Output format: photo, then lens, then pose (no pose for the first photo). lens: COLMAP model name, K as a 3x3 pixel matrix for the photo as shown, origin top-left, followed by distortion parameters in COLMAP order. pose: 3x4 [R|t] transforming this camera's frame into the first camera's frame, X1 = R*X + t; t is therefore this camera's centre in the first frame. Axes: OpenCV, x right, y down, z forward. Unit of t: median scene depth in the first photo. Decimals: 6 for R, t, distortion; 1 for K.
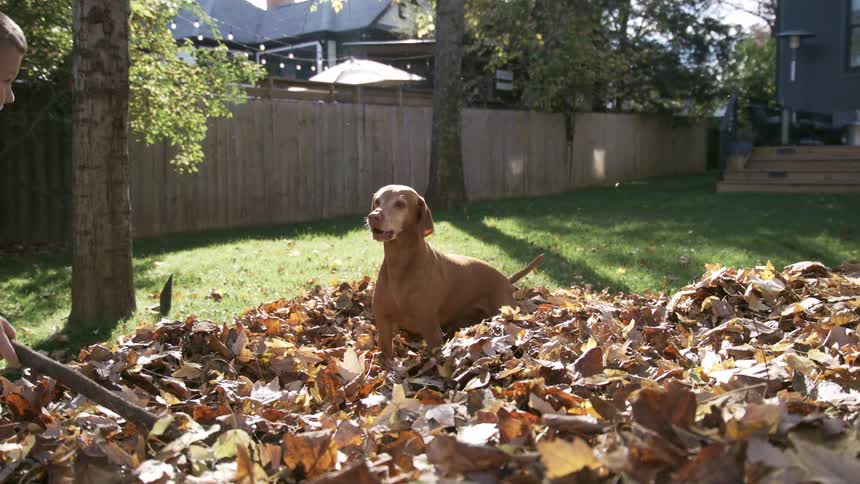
lens RADIAL K [[729.2, 0, 438.7], [0, 729.2, 243.3], [0, 0, 1]] dist [-0.091038, 0.075334]
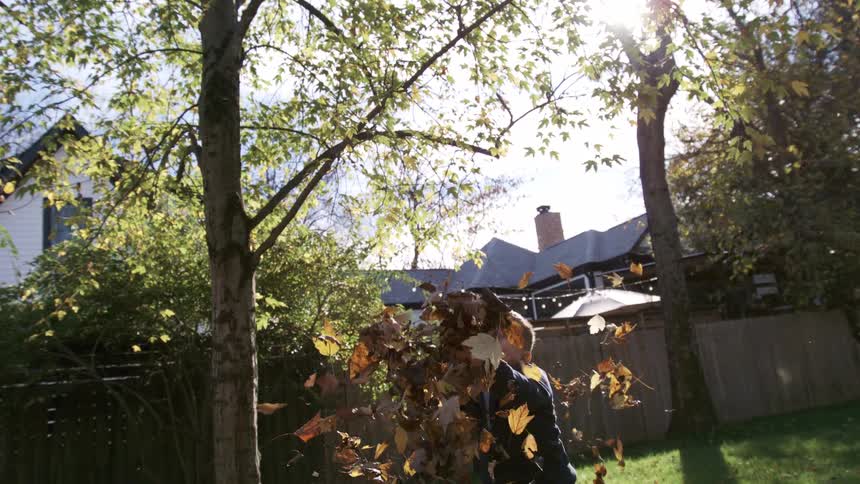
lens RADIAL K [[729.2, 0, 438.7], [0, 729.2, 243.3], [0, 0, 1]] dist [-0.091038, 0.075334]
pose [[0.904907, -0.184741, -0.383423, 0.100868], [0.057610, 0.945759, -0.319721, -0.002920], [0.421691, 0.267228, 0.866467, 0.003924]]
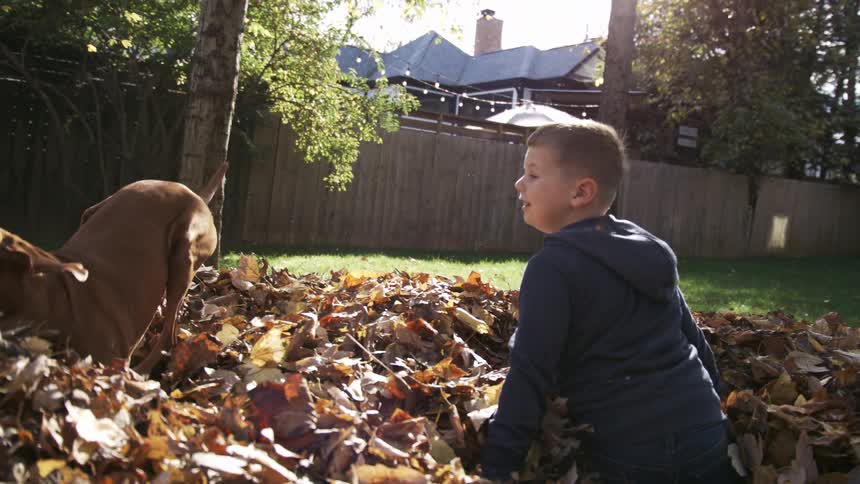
lens RADIAL K [[729.2, 0, 438.7], [0, 729.2, 243.3], [0, 0, 1]] dist [-0.091038, 0.075334]
pose [[0.956491, 0.110504, -0.270025, 0.065909], [-0.128738, 0.990381, -0.050720, 0.012375], [0.261823, 0.083276, 0.961516, -0.008025]]
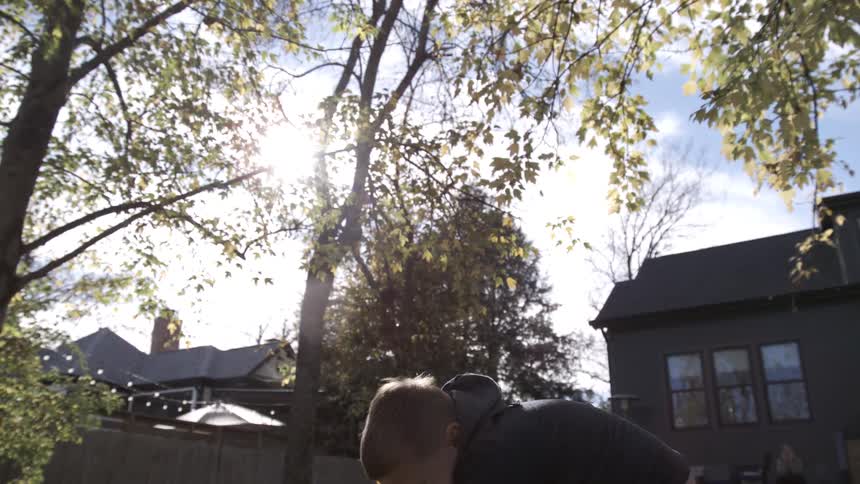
lens RADIAL K [[729.2, 0, 438.7], [0, 729.2, 243.3], [0, 0, 1]] dist [-0.091038, 0.075334]
pose [[0.987680, 0.076978, 0.136246, 0.040766], [-0.004208, 0.883398, -0.468605, 0.034661], [-0.156432, 0.462259, 0.872838, -0.079449]]
